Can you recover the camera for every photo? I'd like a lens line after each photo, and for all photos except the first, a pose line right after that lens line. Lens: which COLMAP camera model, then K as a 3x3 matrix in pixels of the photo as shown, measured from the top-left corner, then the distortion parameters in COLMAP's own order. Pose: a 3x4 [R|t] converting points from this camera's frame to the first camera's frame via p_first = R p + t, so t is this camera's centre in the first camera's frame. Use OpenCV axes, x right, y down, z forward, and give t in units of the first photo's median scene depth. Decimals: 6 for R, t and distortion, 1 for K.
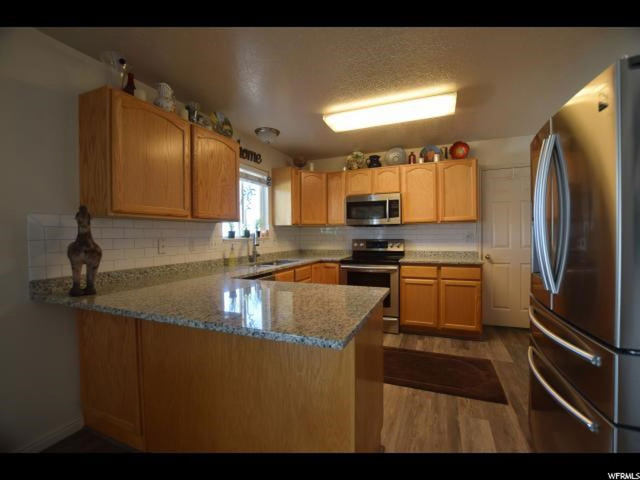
lens RADIAL K [[281.3, 0, 324.9], [0, 281.3, 238.1], [0, 0, 1]] dist [-0.033472, 0.004233]
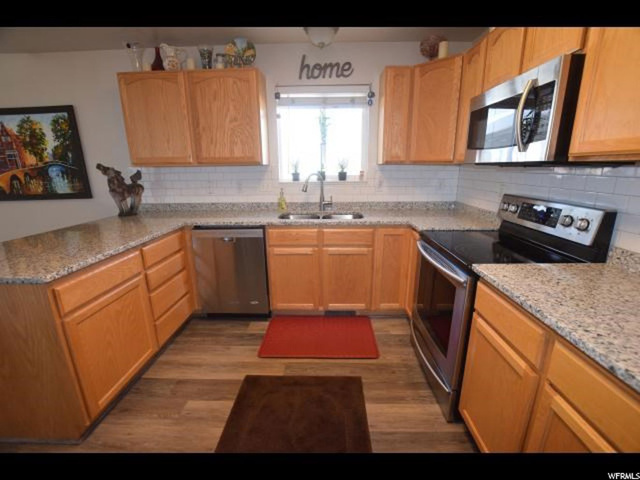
lens RADIAL K [[281.3, 0, 321.4], [0, 281.3, 241.2], [0, 0, 1]] dist [-0.033472, 0.004233]
pose [[0.355606, 0.244771, -0.902015, 0.500610], [-0.009452, 0.965991, 0.258405, -0.042213], [0.934588, -0.083364, 0.345825, 0.666264]]
